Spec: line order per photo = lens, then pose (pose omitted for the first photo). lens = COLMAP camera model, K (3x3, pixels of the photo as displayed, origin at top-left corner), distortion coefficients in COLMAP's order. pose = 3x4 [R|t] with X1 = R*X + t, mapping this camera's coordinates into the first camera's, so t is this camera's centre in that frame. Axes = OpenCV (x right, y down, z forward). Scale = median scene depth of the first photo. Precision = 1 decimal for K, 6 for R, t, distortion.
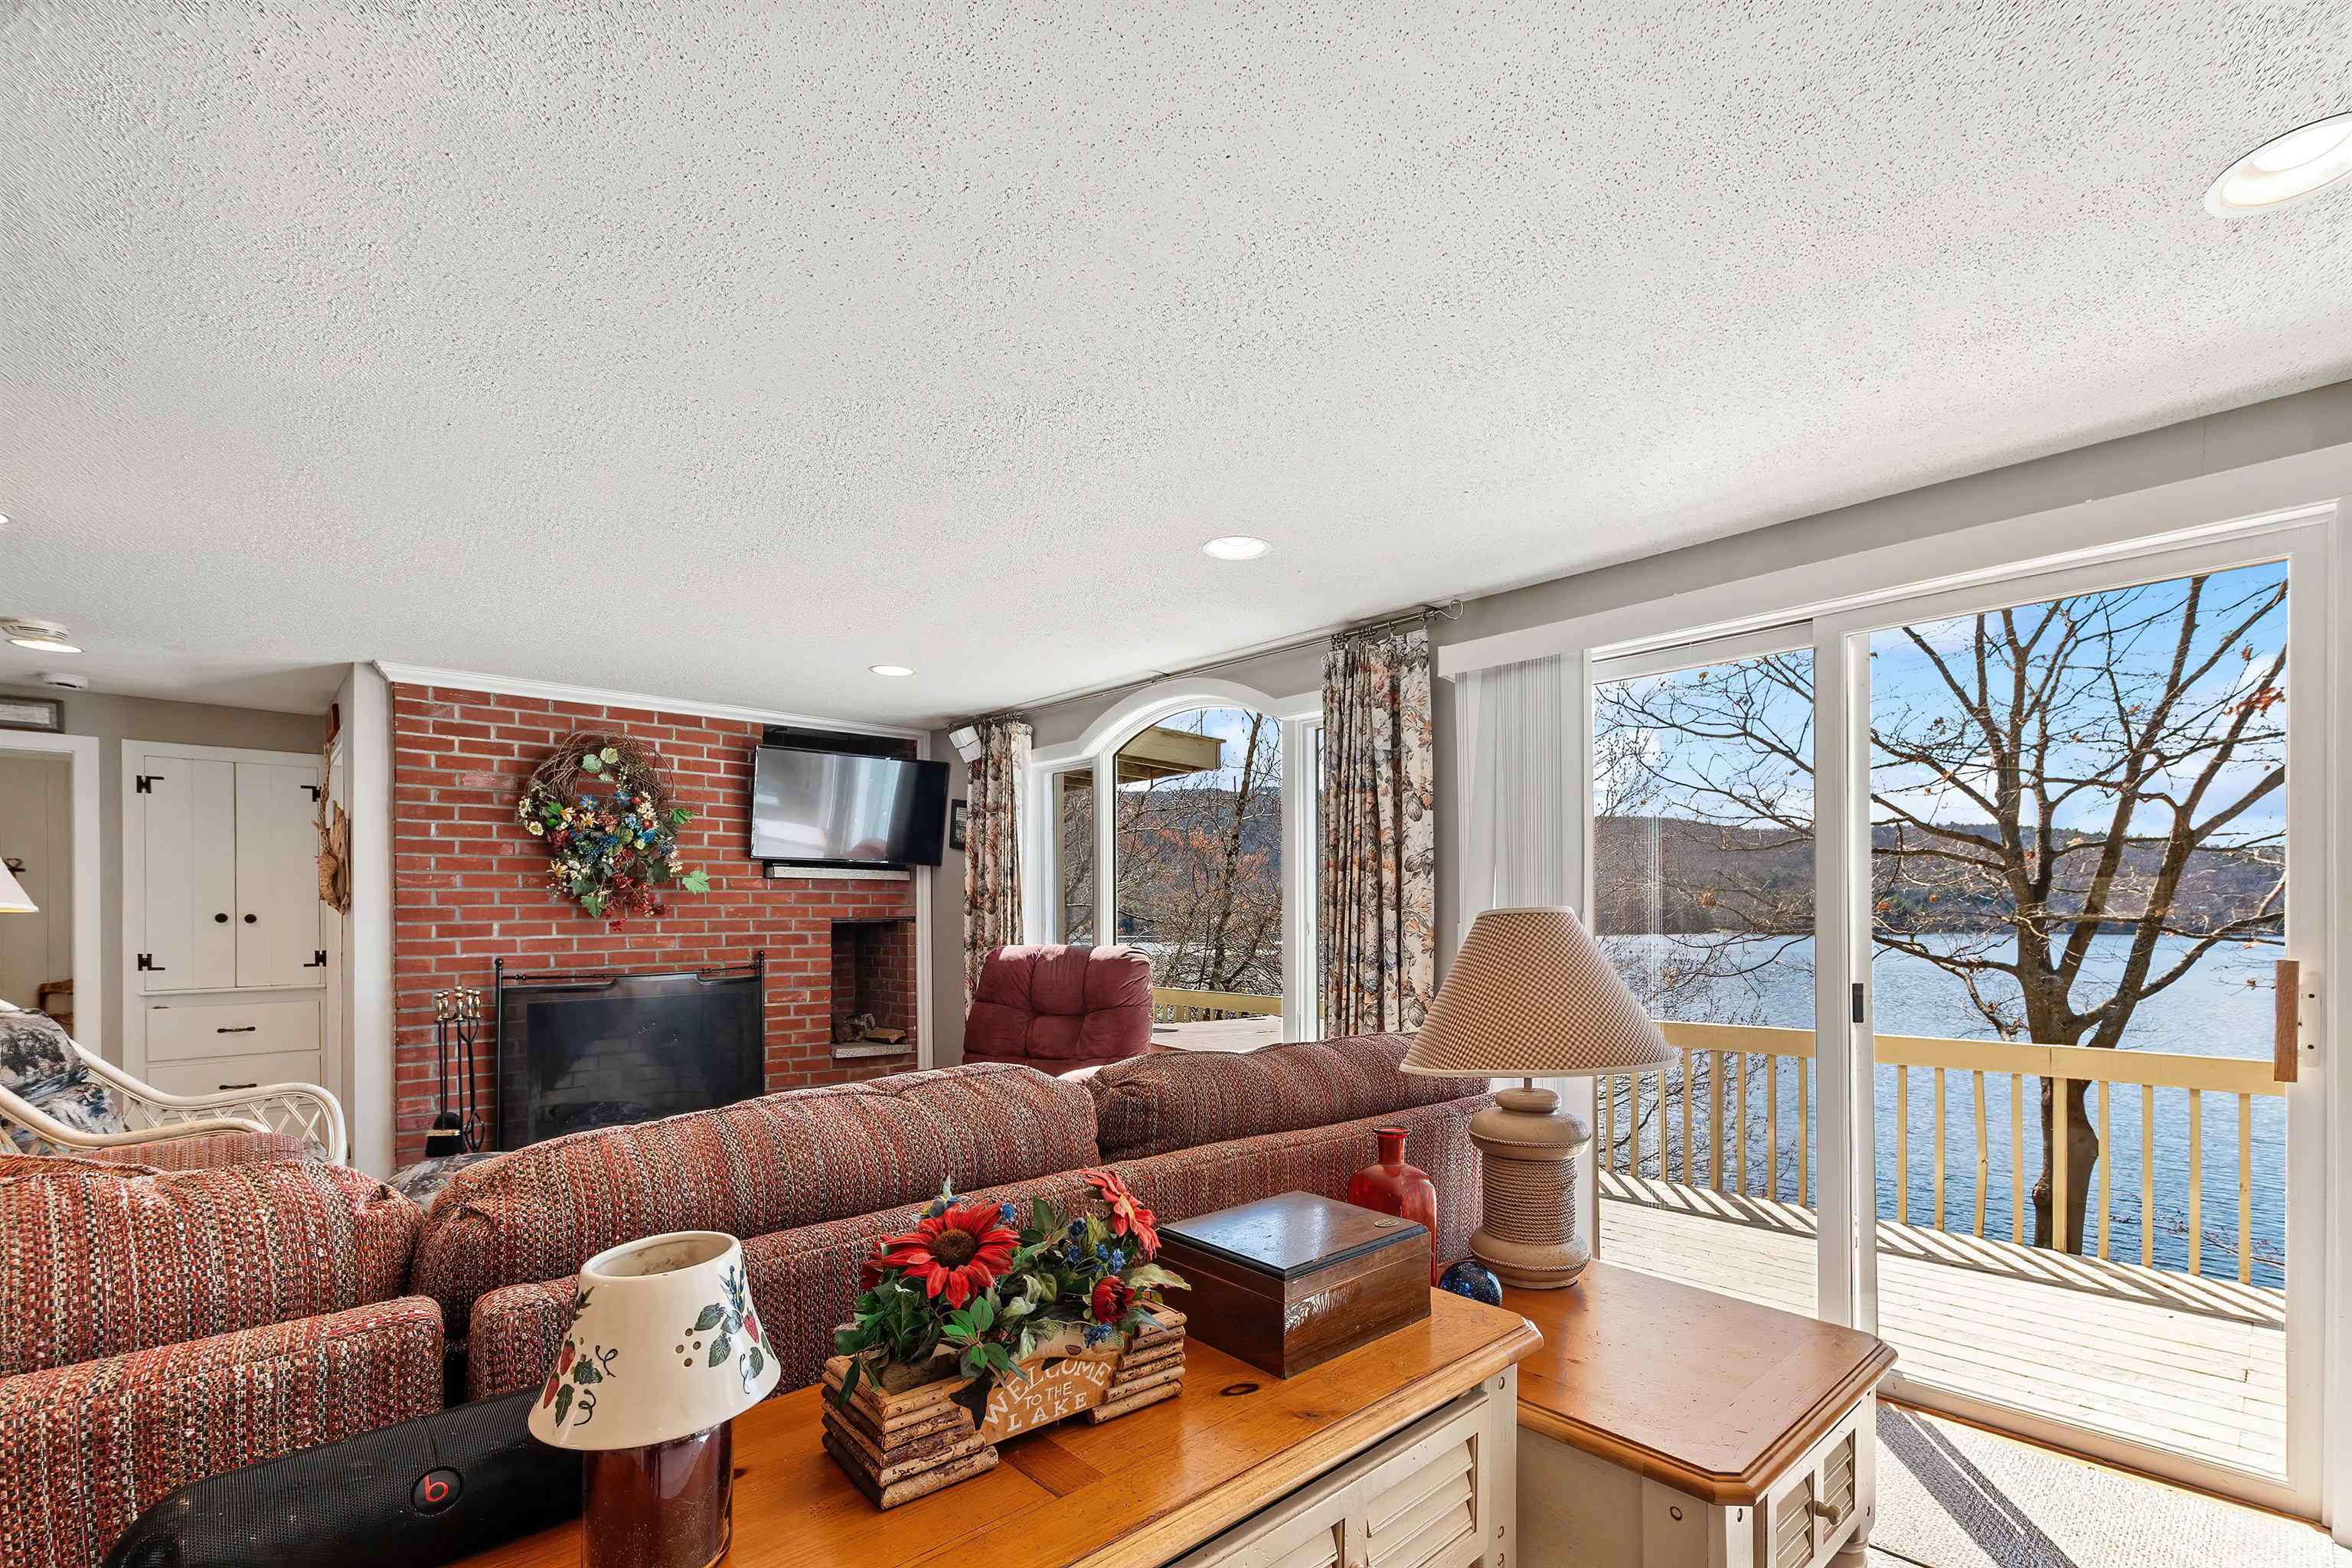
lens RADIAL K [[1030.8, 0, 1226.4], [0, 1030.8, 904.3], [0, 0, 1]] dist [0.000931, -0.000244]
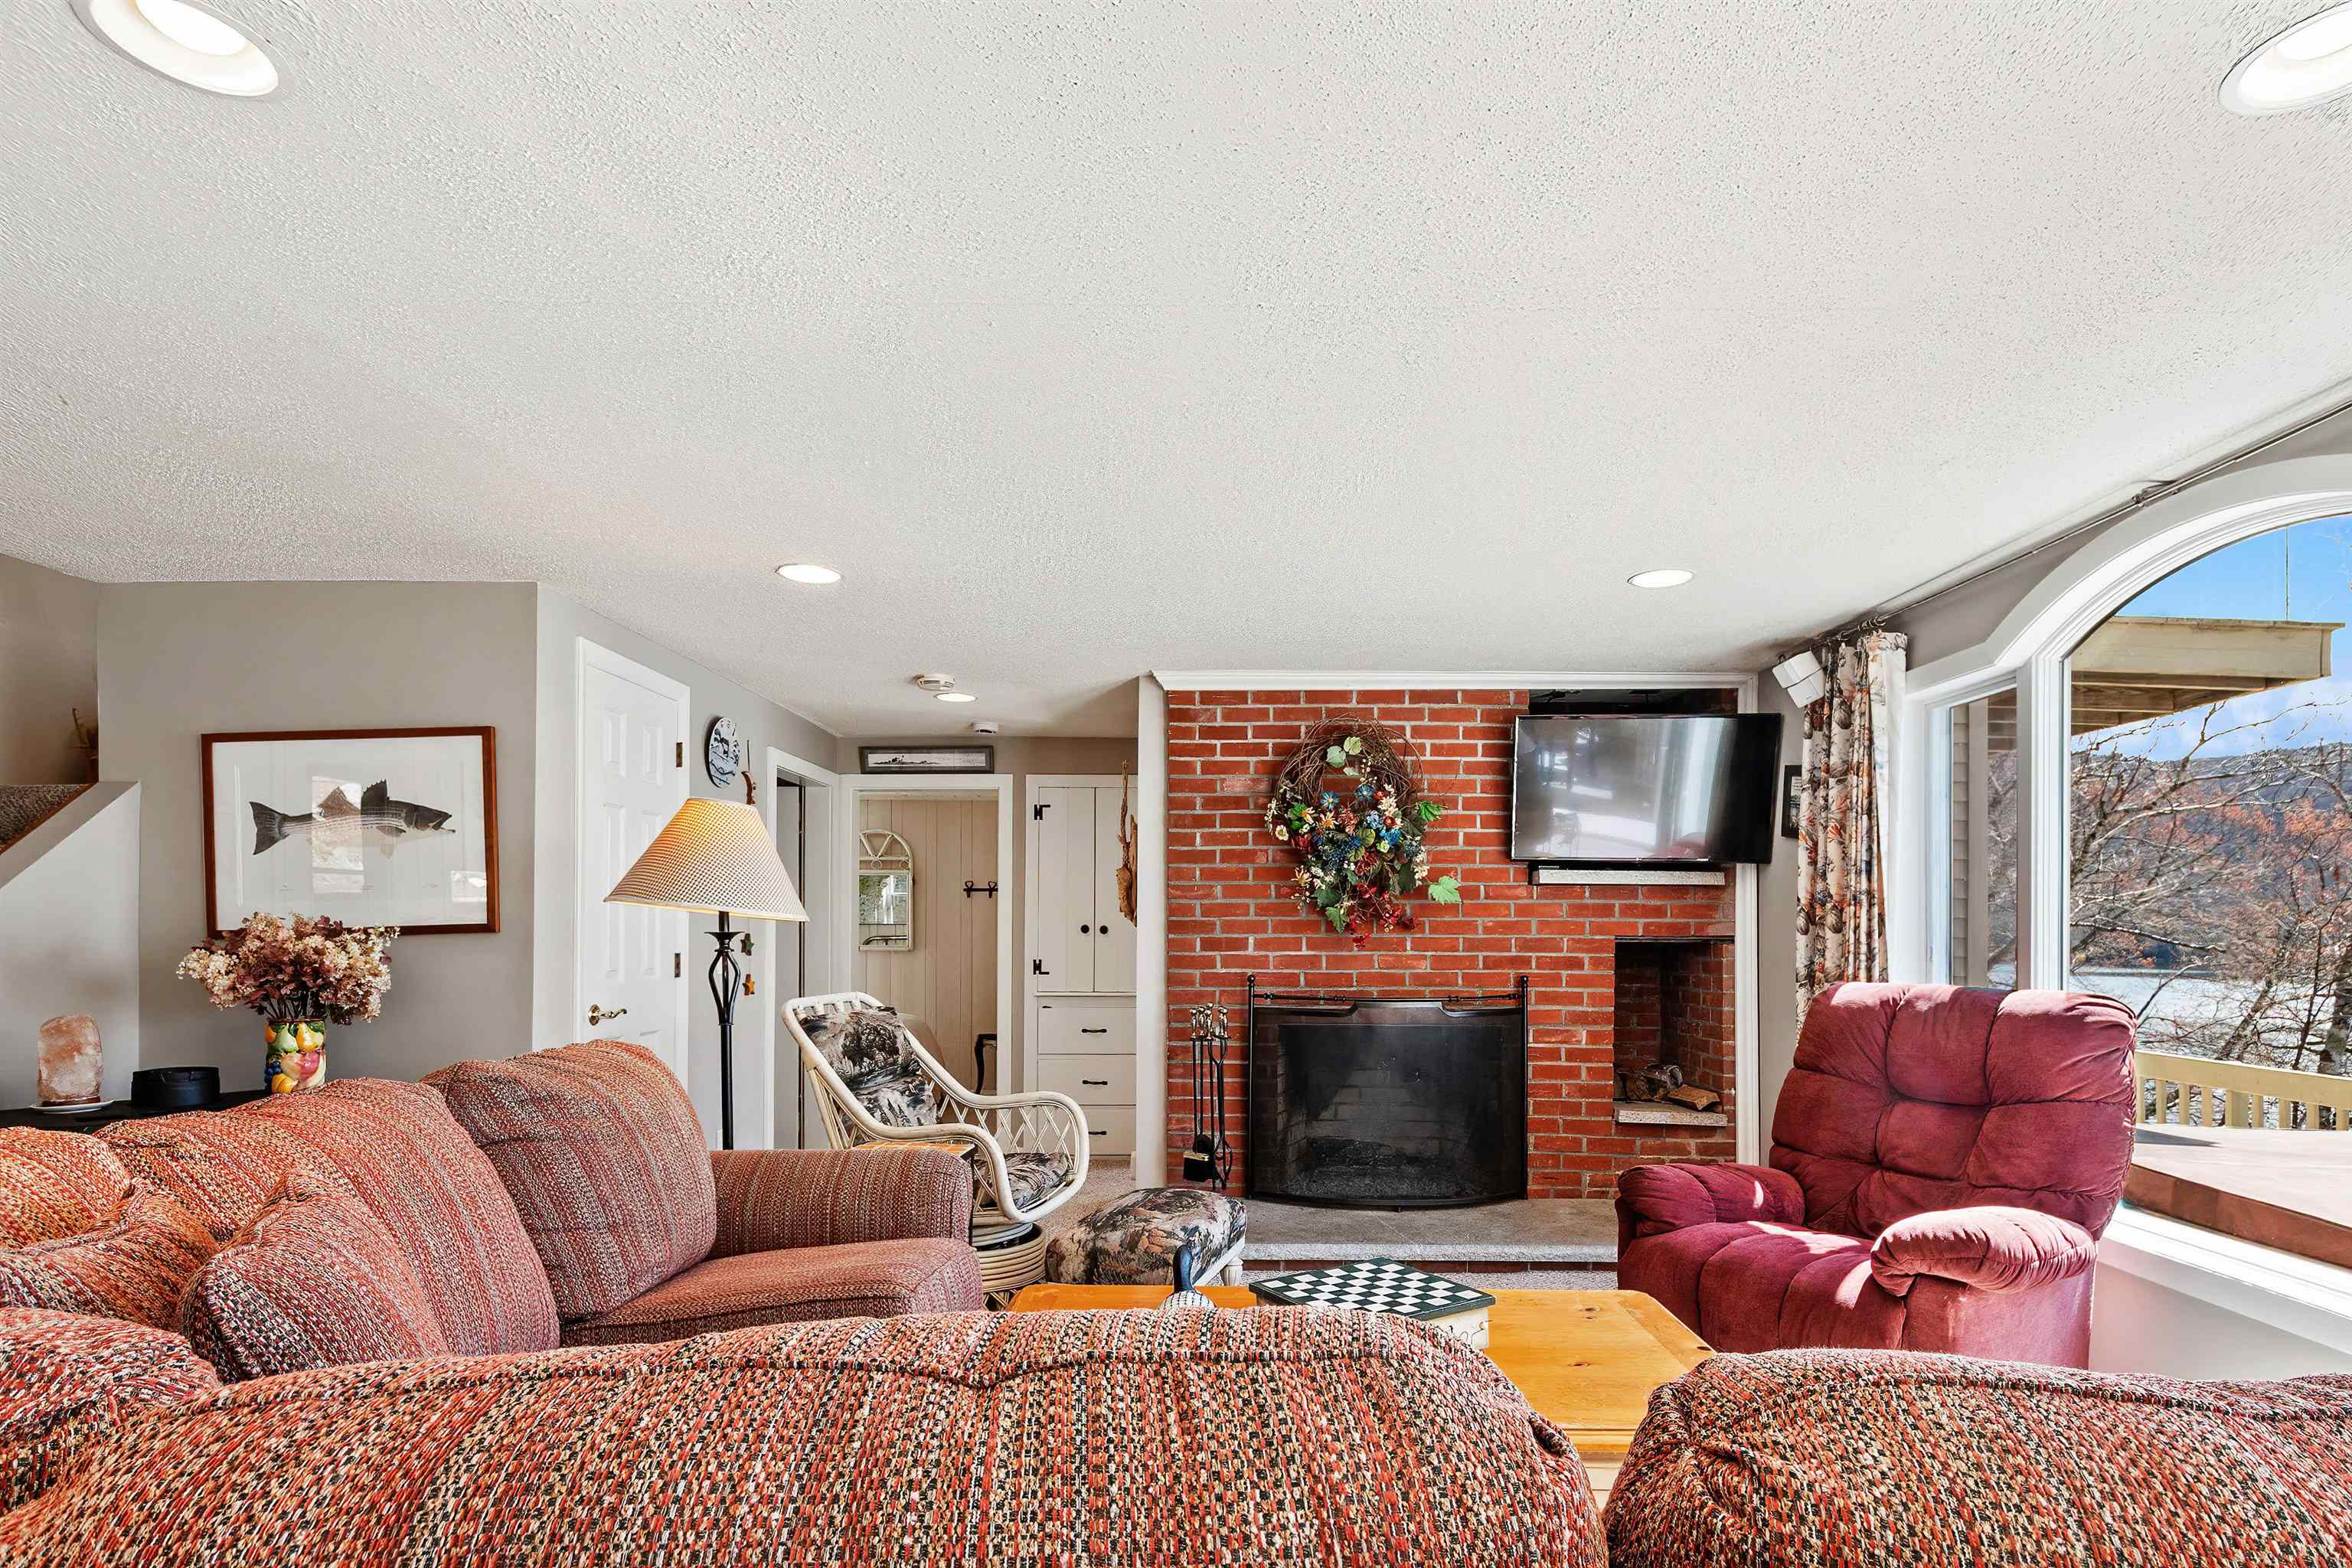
lens RADIAL K [[1177.5, 0, 1227.6], [0, 1177.5, 922.0], [0, 0, 1]] dist [0.001733, 0.007280]
pose [[0.721418, 0.004115, -0.692488, 0.012412], [-0.003579, 0.999991, 0.002214, 0.002526], [0.692491, 0.000881, 0.721426, 0.211766]]
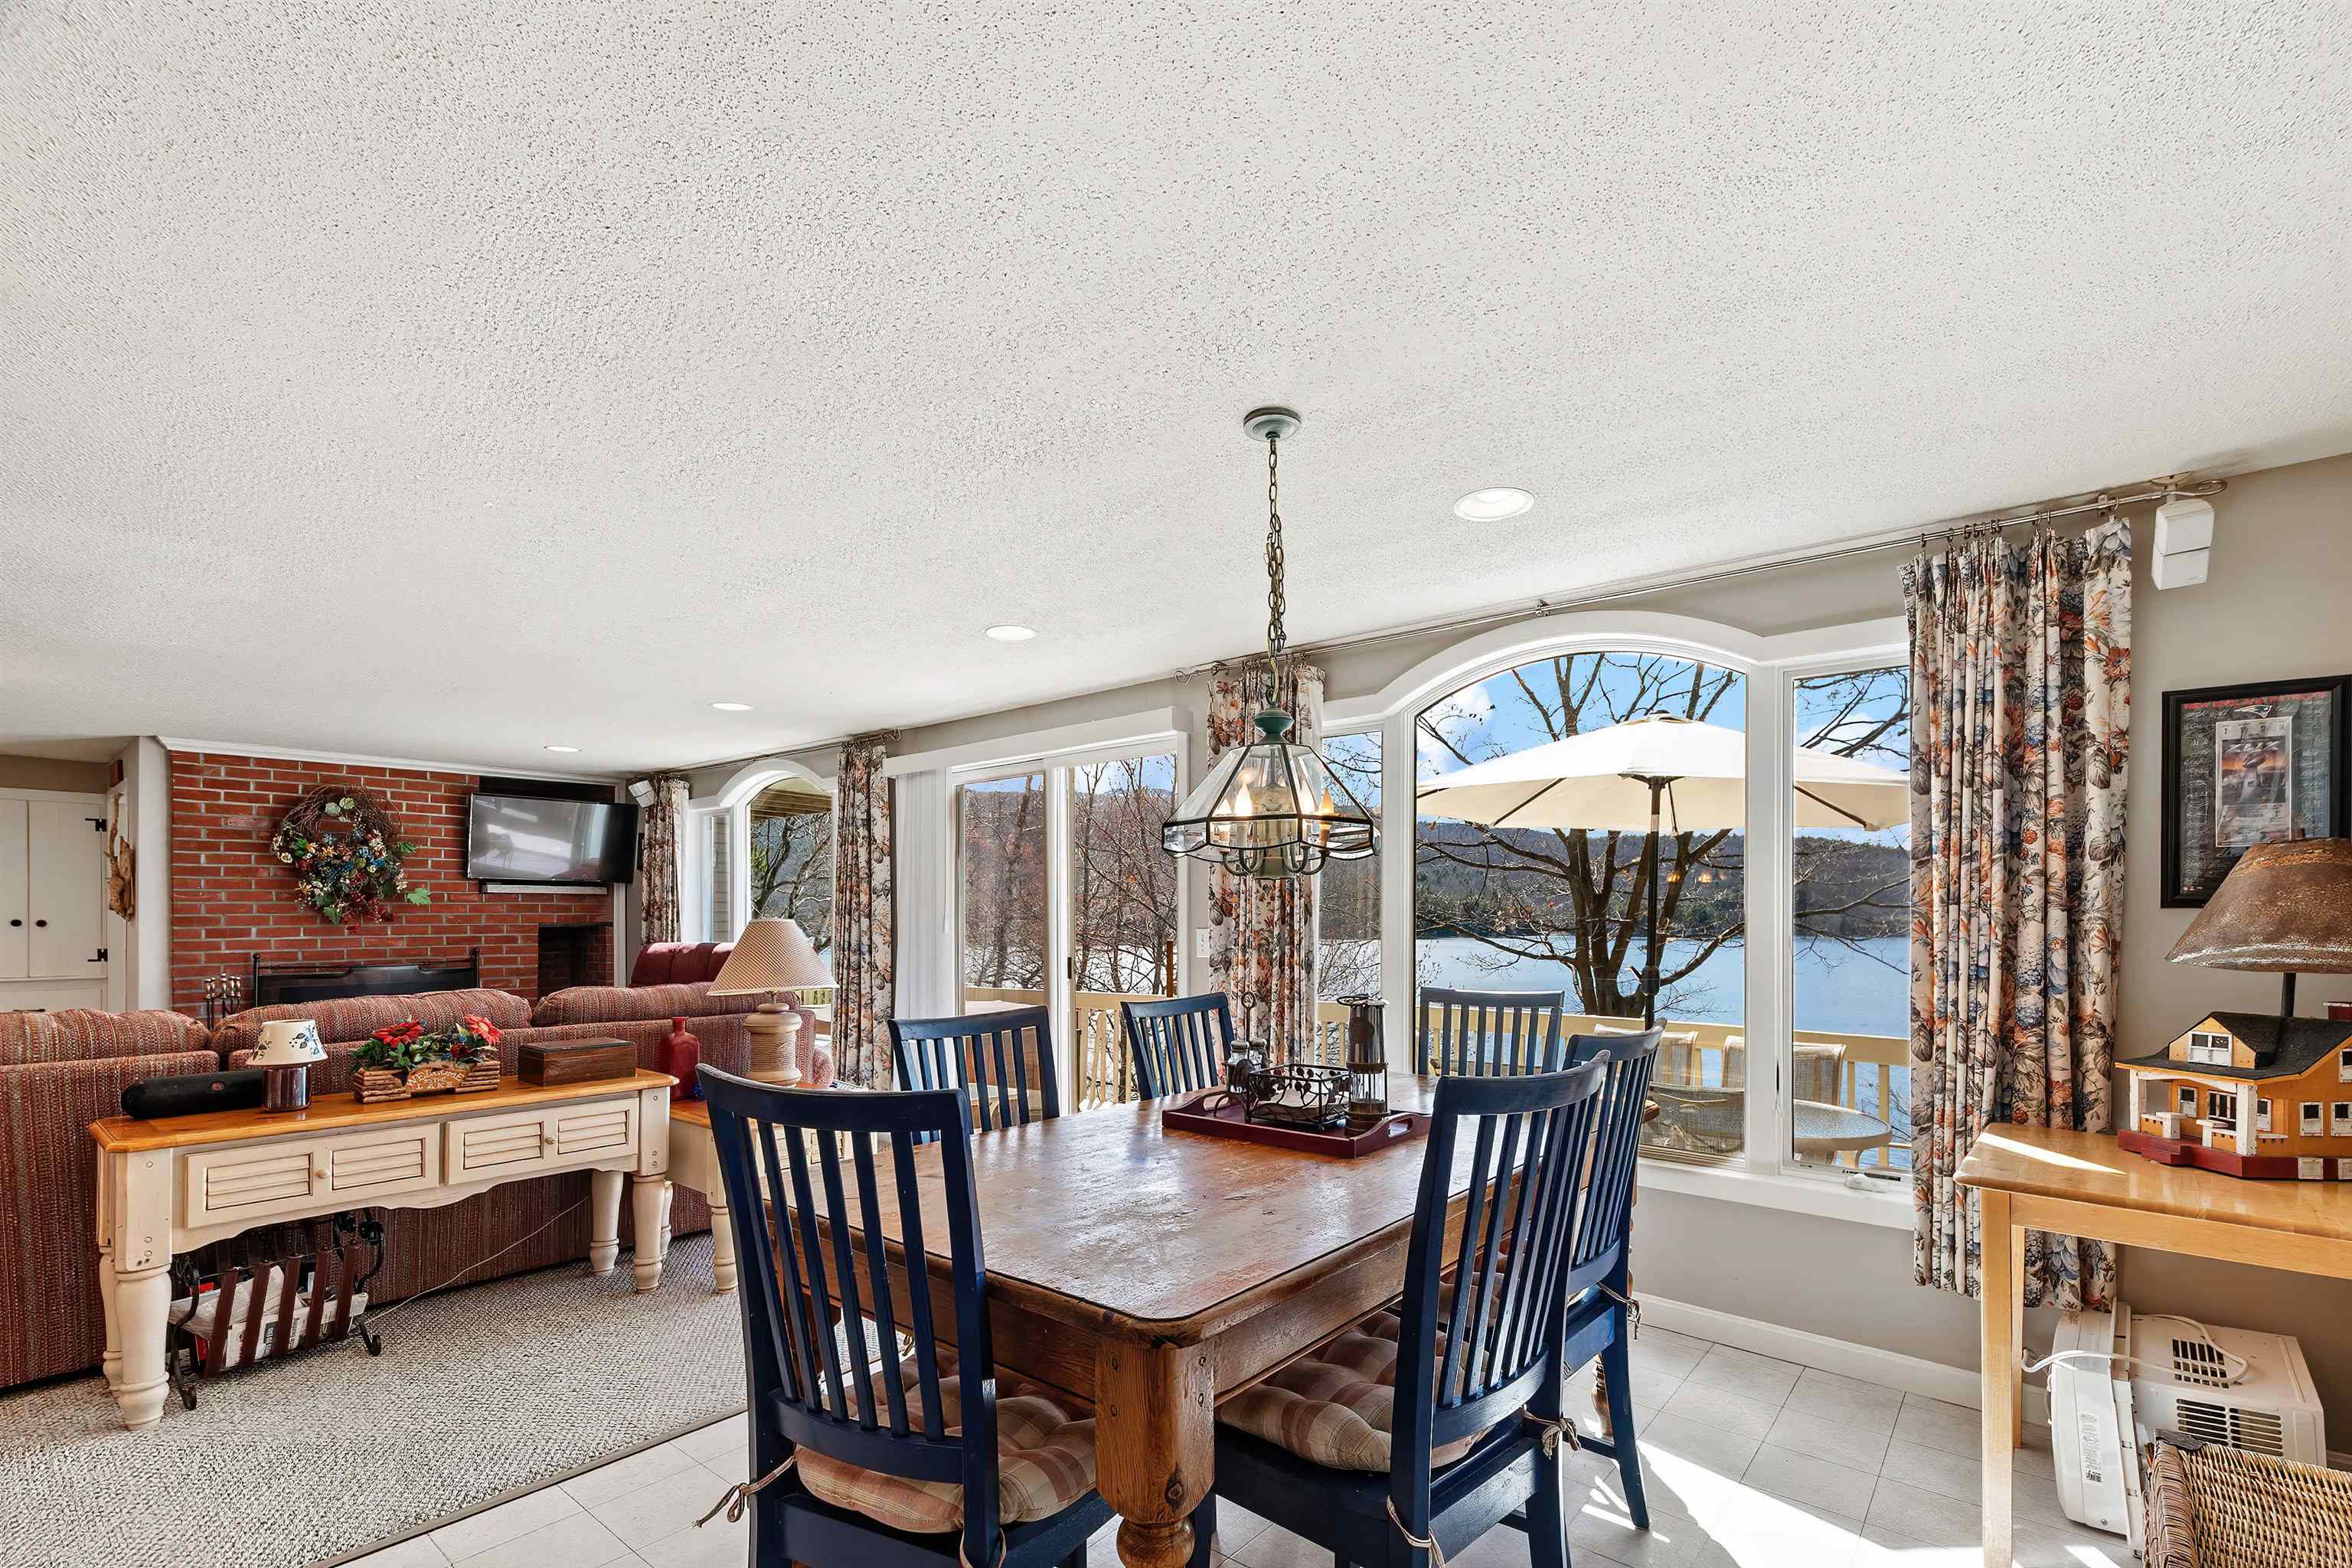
lens RADIAL K [[1053.2, 0, 1221.8], [0, 1053.2, 903.2], [0, 0, 1]] dist [-0.001858, -0.000482]
pose [[0.992760, 0.001129, 0.120106, 0.372220], [-0.000688, 0.999993, -0.003710, -0.009169], [-0.120109, 0.003601, 0.992754, -0.501938]]
